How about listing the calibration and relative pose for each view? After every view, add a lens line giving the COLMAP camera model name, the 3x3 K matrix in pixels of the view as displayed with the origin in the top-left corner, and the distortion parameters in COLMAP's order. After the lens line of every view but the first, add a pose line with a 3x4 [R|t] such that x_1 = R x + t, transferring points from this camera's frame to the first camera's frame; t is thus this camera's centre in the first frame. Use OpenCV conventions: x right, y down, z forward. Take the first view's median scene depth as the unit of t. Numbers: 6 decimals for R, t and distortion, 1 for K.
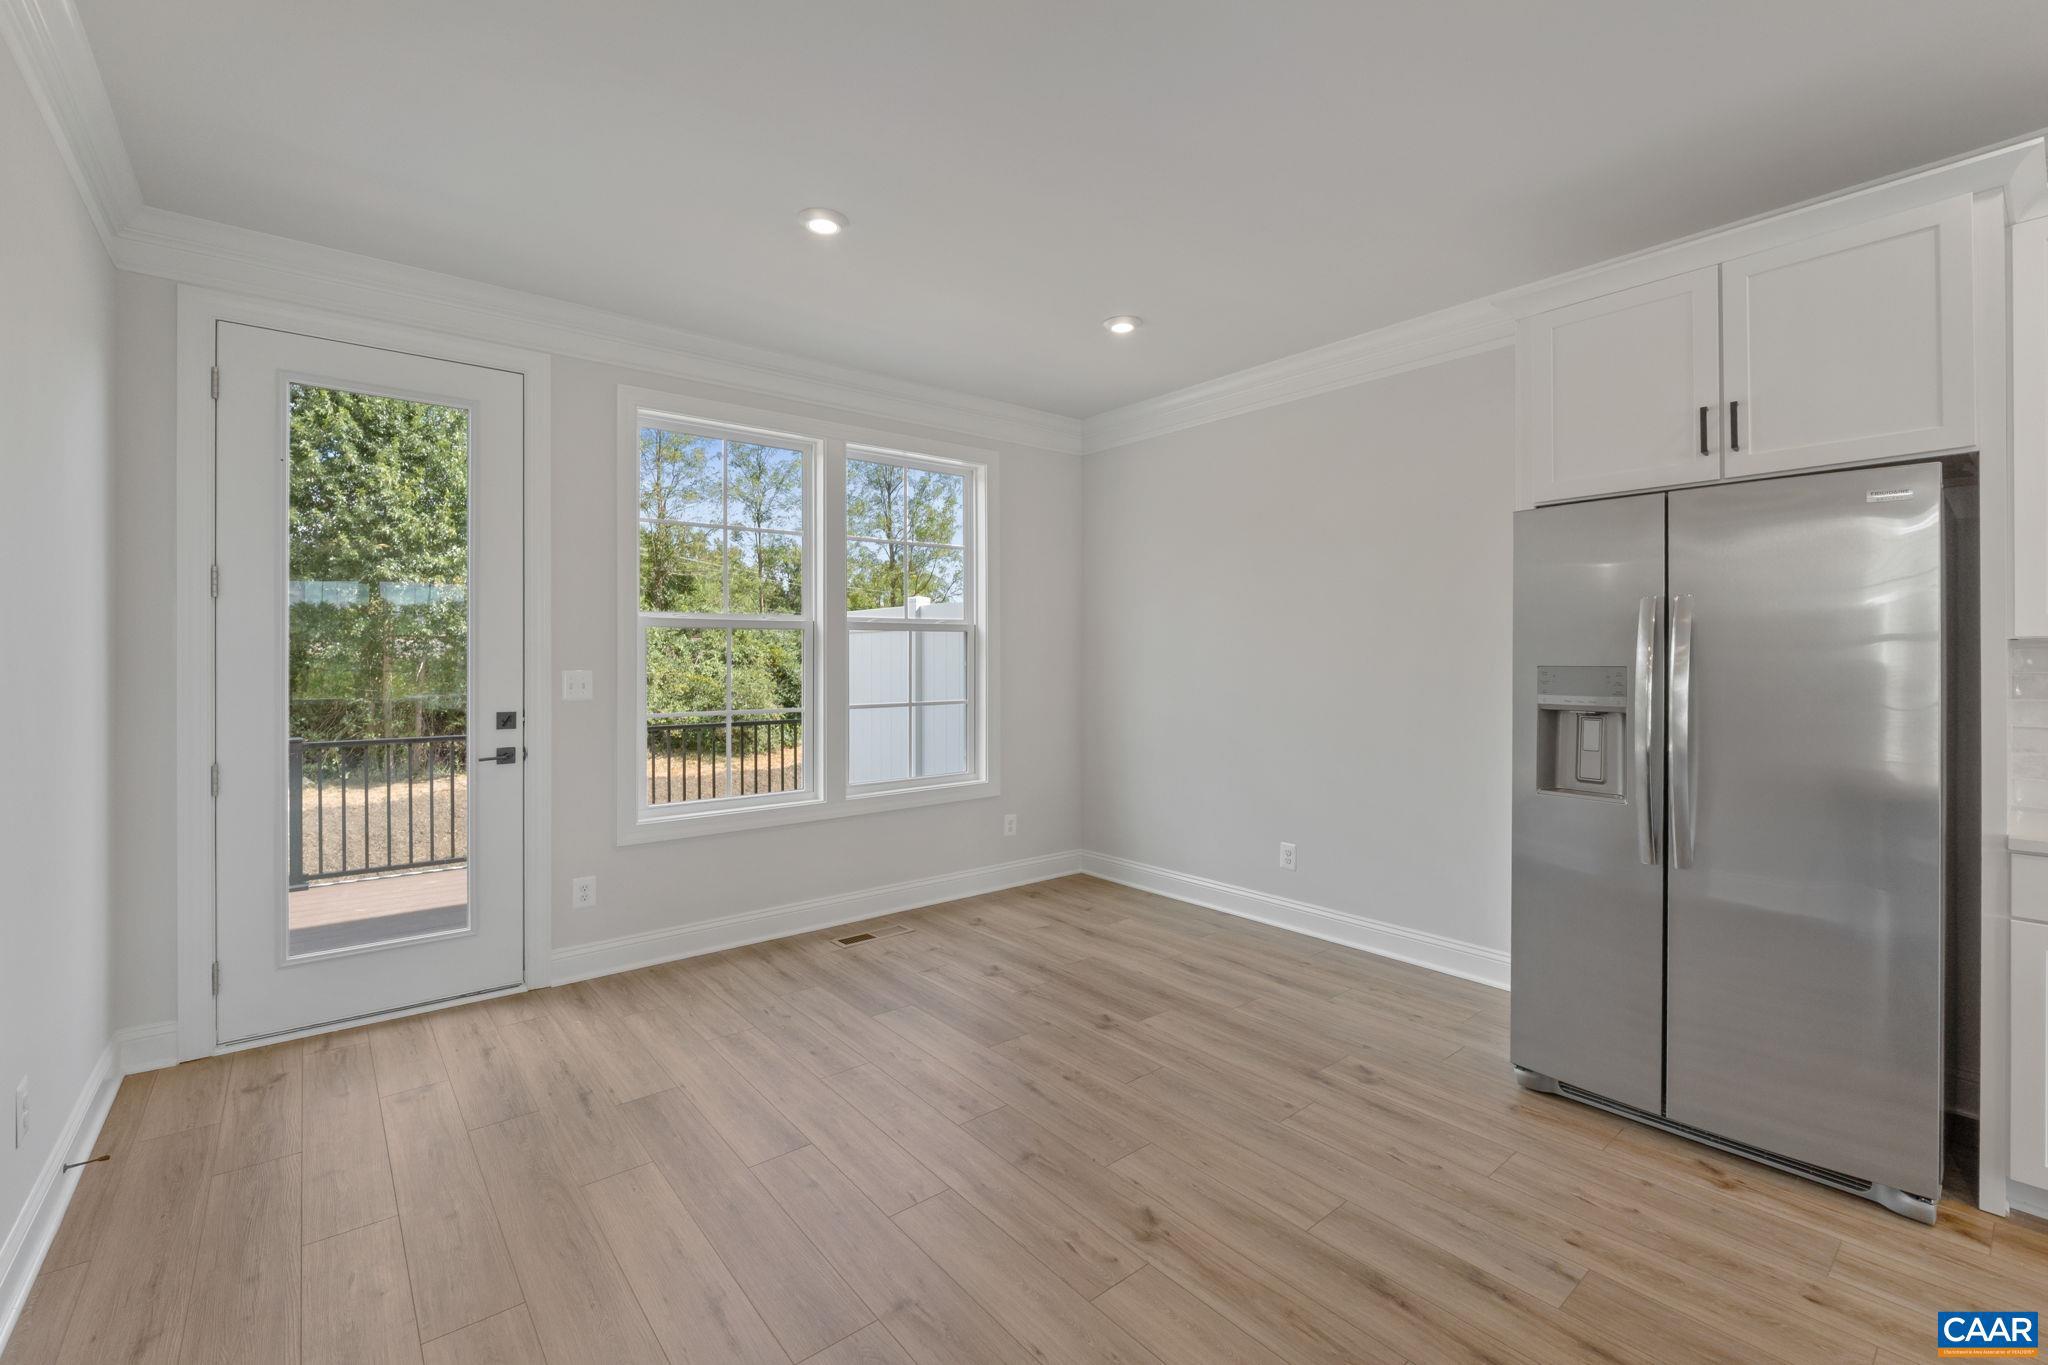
lens RADIAL K [[875.5, 0, 1018.1], [0, 875.5, 661.8], [0, 0, 1]] dist [-0.008155, -0.000044]
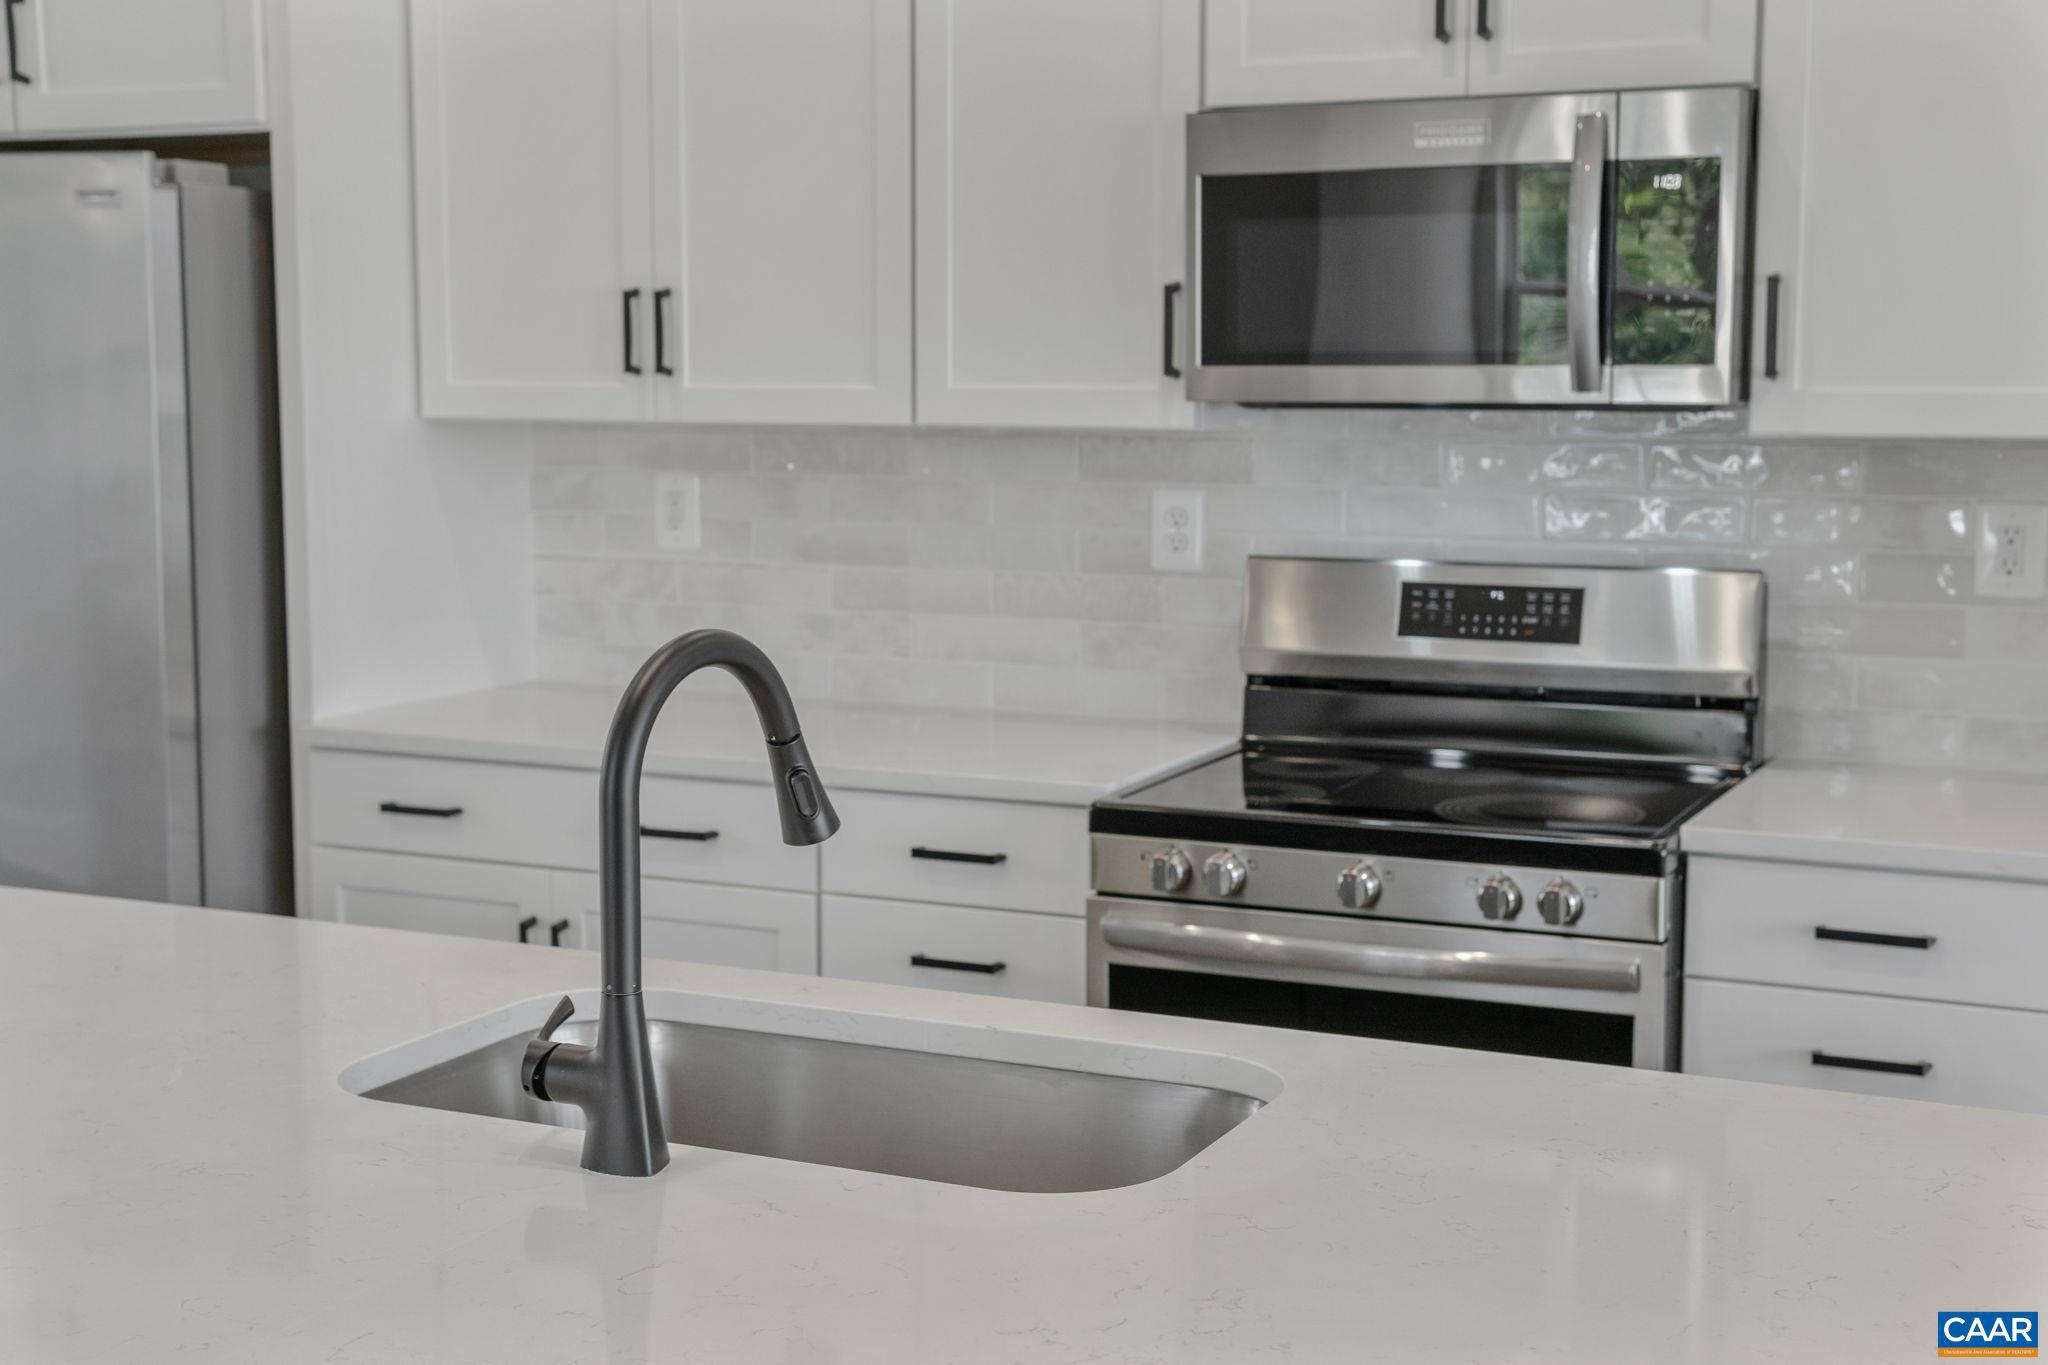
lens RADIAL K [[2574.1, 0, 1024.0], [0, 2574.1, 682.5], [0, 0, 1]] dist [0.005383, 0.015508]
pose [[0.898397, -0.050451, 0.436278, 0.554342], [-0.001617, 0.992993, 0.118160, -0.046356], [-0.439182, -0.106860, 0.892020, -0.724941]]
